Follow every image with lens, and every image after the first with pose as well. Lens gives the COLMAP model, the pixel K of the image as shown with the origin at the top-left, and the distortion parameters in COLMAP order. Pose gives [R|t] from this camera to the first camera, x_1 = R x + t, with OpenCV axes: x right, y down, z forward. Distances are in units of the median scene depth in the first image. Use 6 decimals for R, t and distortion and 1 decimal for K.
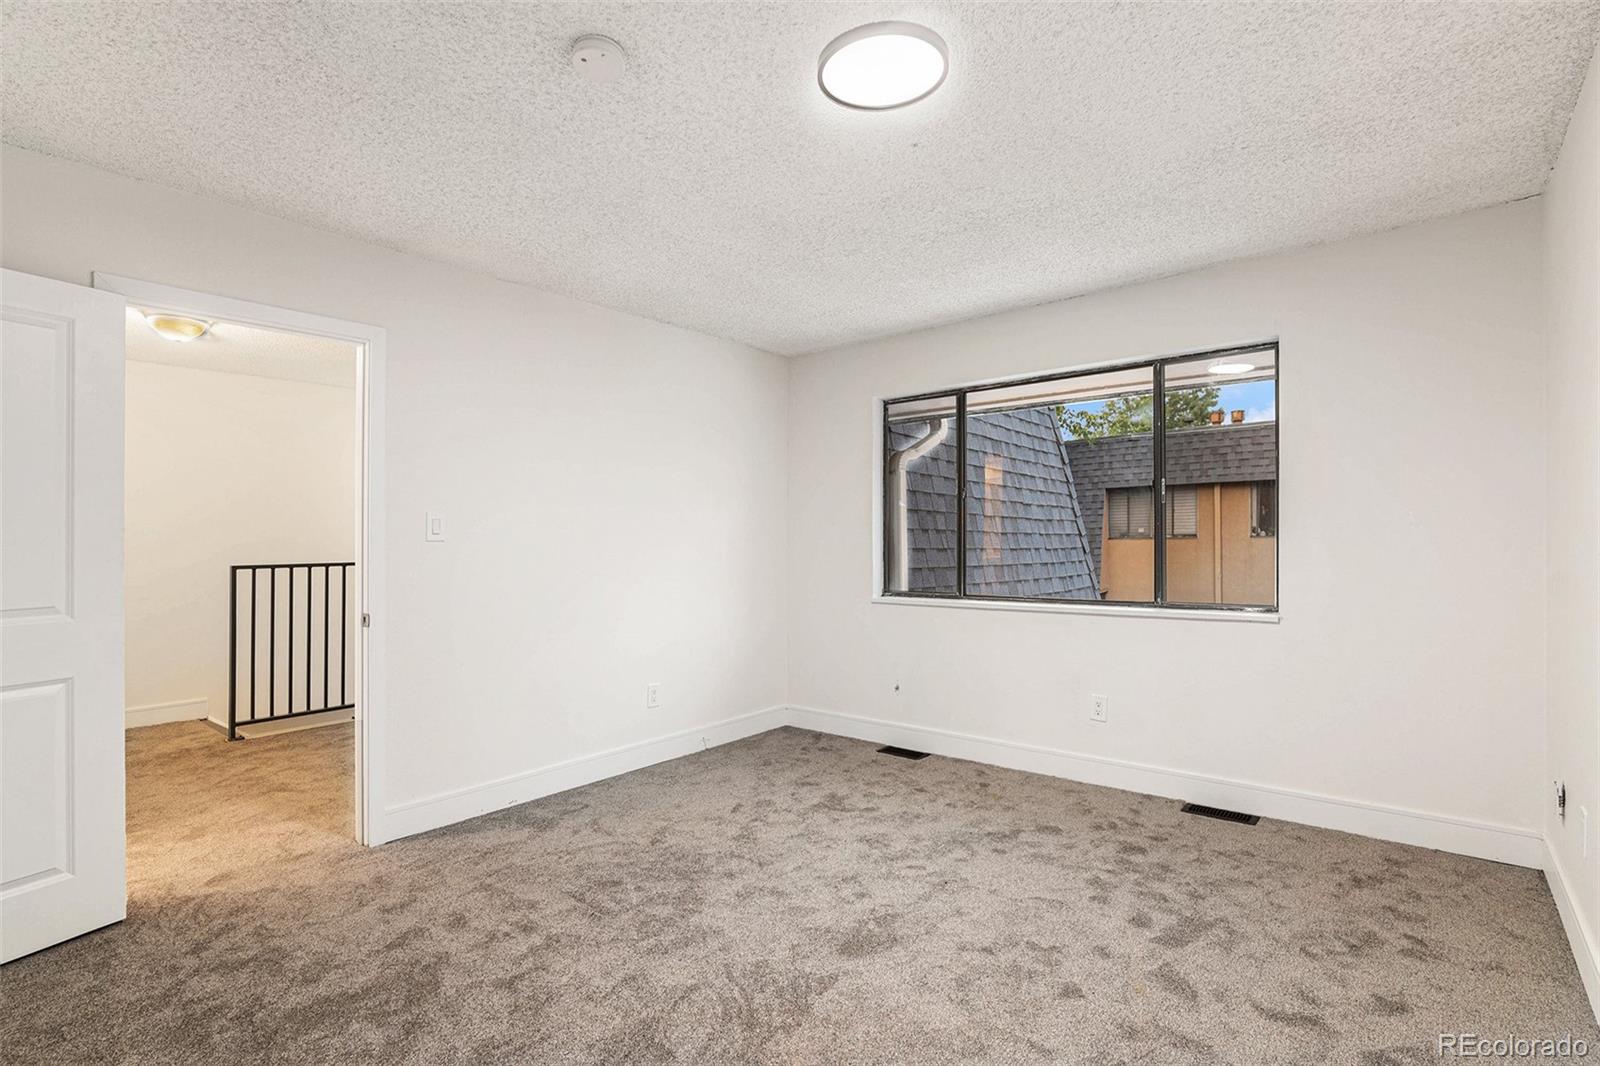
lens RADIAL K [[756.4, 0, 798.9], [0, 756.4, 540.7], [0, 0, 1]] dist [-0.023622, 0.006187]
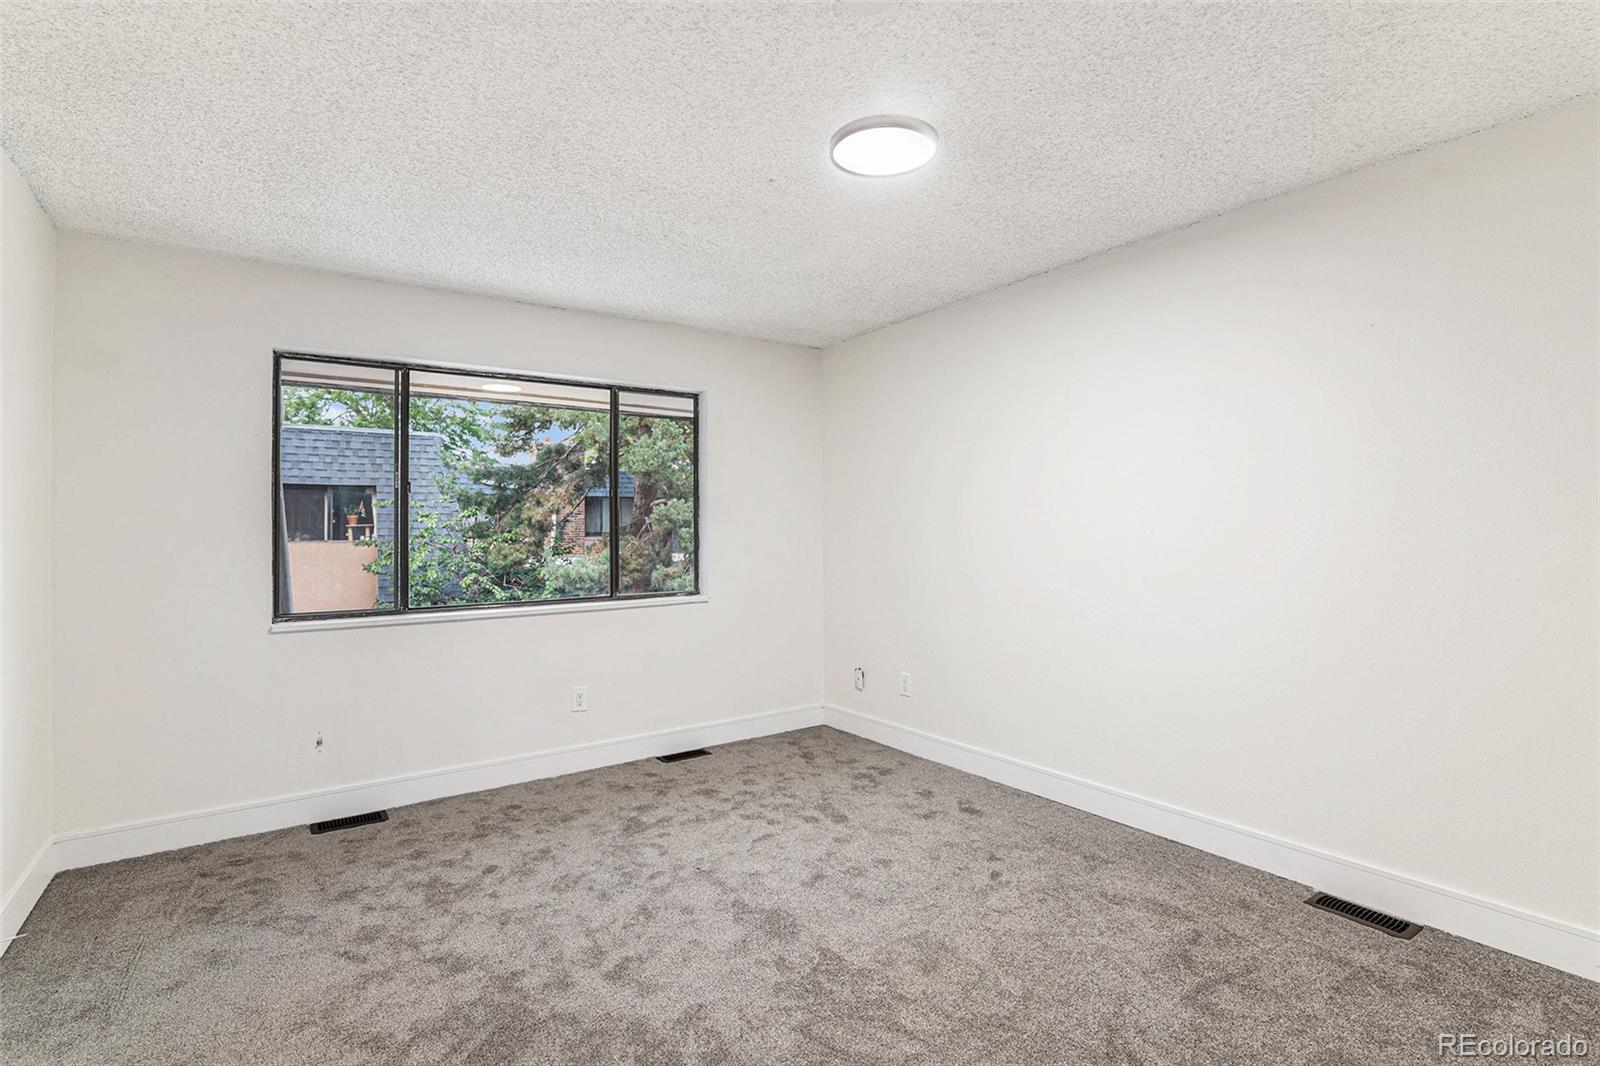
lens RADIAL K [[756.4, 0, 798.9], [0, 756.4, 540.7], [0, 0, 1]] dist [-0.023622, 0.006187]
pose [[0.258038, -0.004342, 0.966125, -0.619531], [0.009609, 0.999952, 0.001927, -0.002246], [-0.966087, 0.008786, 0.258067, 0.468855]]
